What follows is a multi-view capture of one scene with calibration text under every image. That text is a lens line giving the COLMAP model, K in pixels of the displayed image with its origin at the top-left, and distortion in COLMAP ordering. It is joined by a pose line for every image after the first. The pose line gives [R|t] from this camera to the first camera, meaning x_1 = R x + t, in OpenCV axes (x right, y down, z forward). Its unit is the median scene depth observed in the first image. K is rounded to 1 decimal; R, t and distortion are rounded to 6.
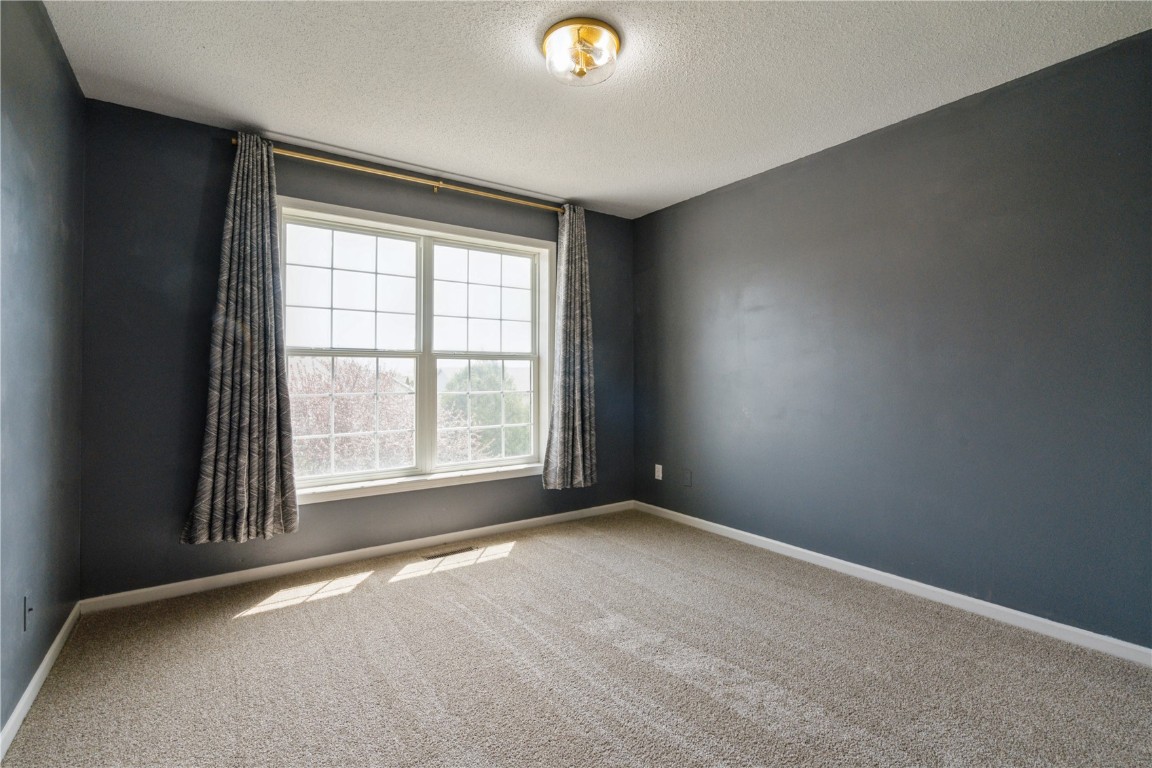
lens RADIAL K [[531.5, 0, 576.0], [0, 531.5, 384.0], [0, 0, 1]] dist [0.000130, -0.000036]
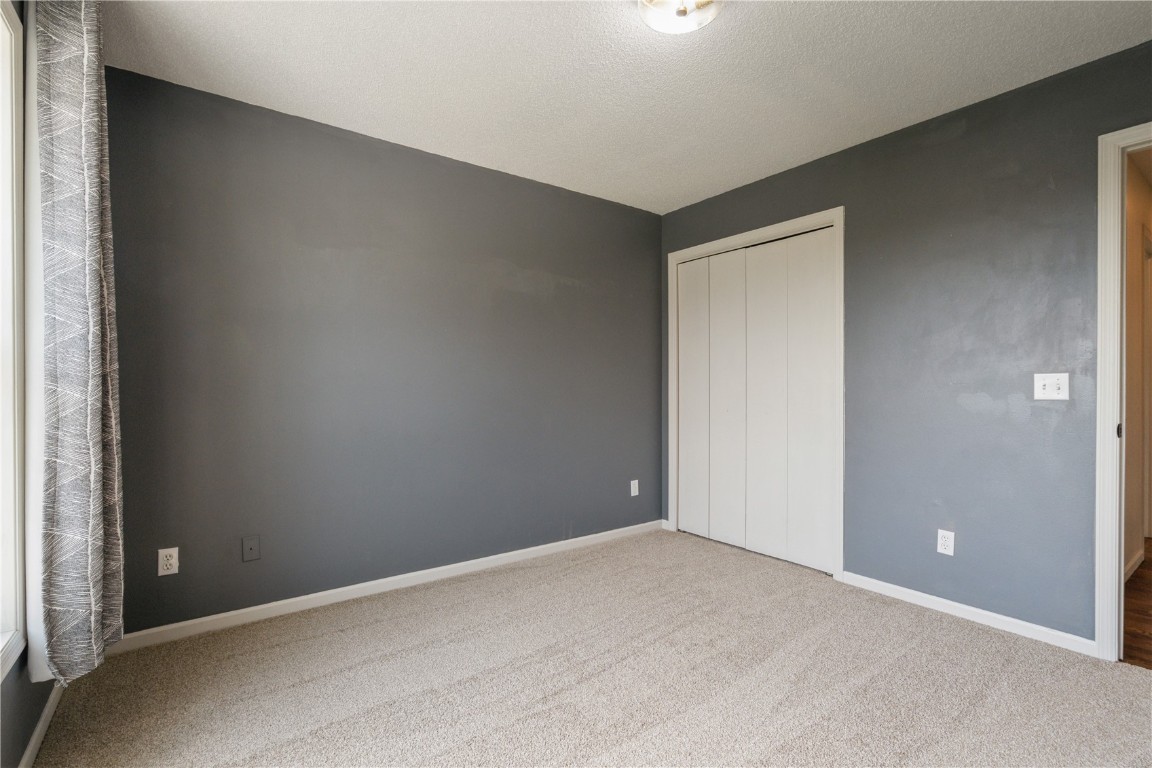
lens RADIAL K [[531.5, 0, 576.0], [0, 531.5, 384.0], [0, 0, 1]] dist [0.000130, -0.000036]
pose [[-0.009404, 0.001288, 0.999955, -0.471634], [0.023003, 0.999735, -0.001072, -0.010906], [-0.999691, 0.022992, -0.009431, 0.669769]]
